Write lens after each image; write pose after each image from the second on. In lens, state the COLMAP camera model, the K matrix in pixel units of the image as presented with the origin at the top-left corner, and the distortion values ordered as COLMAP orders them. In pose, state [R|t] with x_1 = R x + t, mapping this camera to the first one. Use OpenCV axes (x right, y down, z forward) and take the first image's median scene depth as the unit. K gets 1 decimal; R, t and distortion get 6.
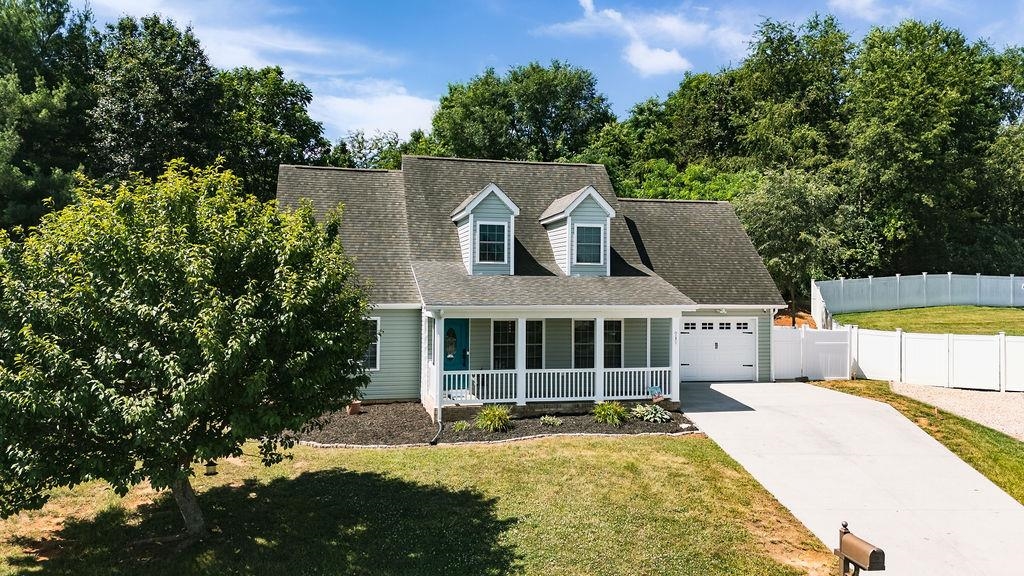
lens RADIAL K [[765.1, 0, 512.0], [0, 765.1, 288.0], [0, 0, 1]] dist [0.067424, -0.067599]
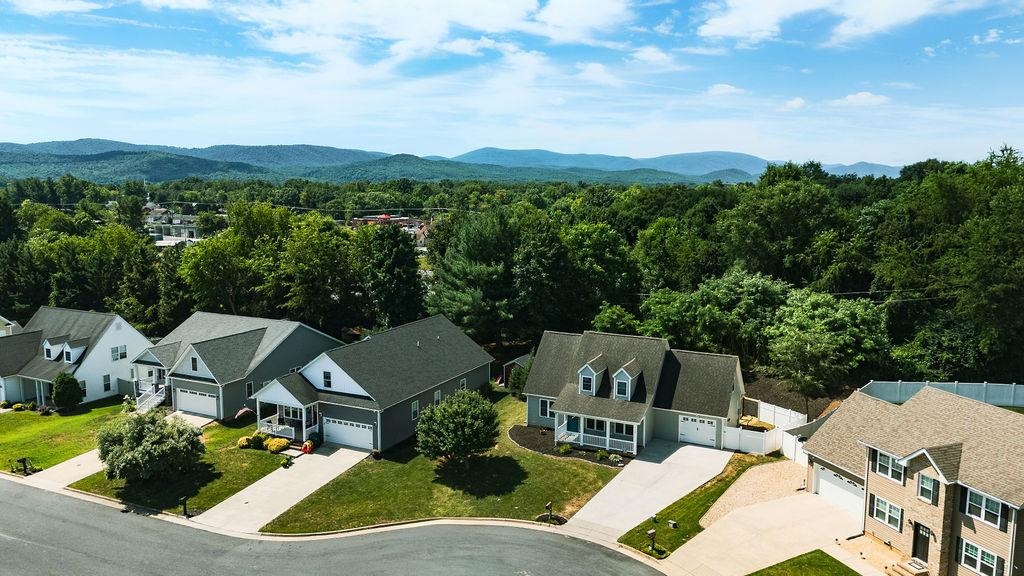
lens RADIAL K [[755.9, 0, 512.0], [0, 755.9, 288.0], [0, 0, 1]] dist [0.069940, -0.068236]
pose [[0.775726, 0.086934, -0.625054, 1.238991], [0.002450, 0.990044, 0.140737, -0.676415], [0.631065, -0.110705, 0.767790, -1.077121]]
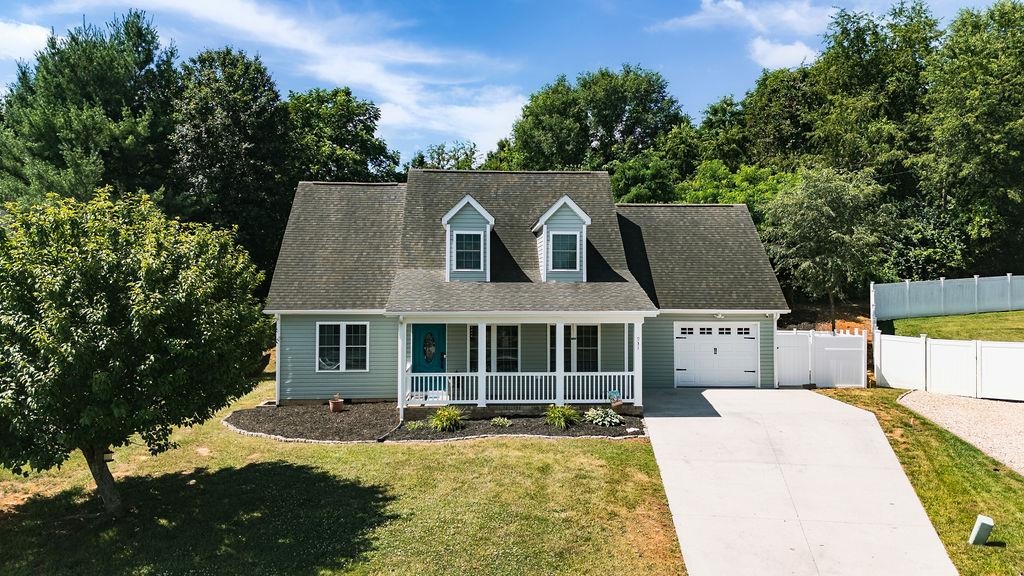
lens RADIAL K [[755.9, 0, 512.0], [0, 755.9, 288.0], [0, 0, 1]] dist [0.069940, -0.068236]
pose [[0.985556, -0.005582, -0.169258, 0.175126], [0.005067, 0.999981, -0.003474, -0.004012], [0.169274, 0.002566, 0.985566, -0.009934]]
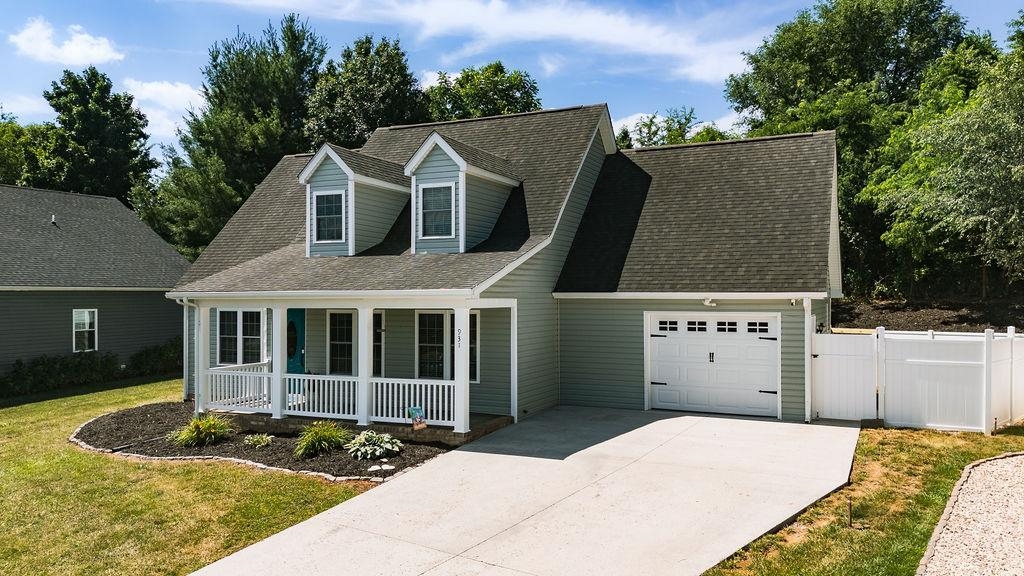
lens RADIAL K [[761.2, 0, 522.6], [0, 761.2, 293.9], [0, 0, 1]] dist [0.076365, -0.101077]
pose [[0.793180, -0.010092, -0.608903, 0.533386], [0.009592, 0.999946, -0.004078, 0.023557], [0.608911, -0.002606, 0.793234, 0.402237]]
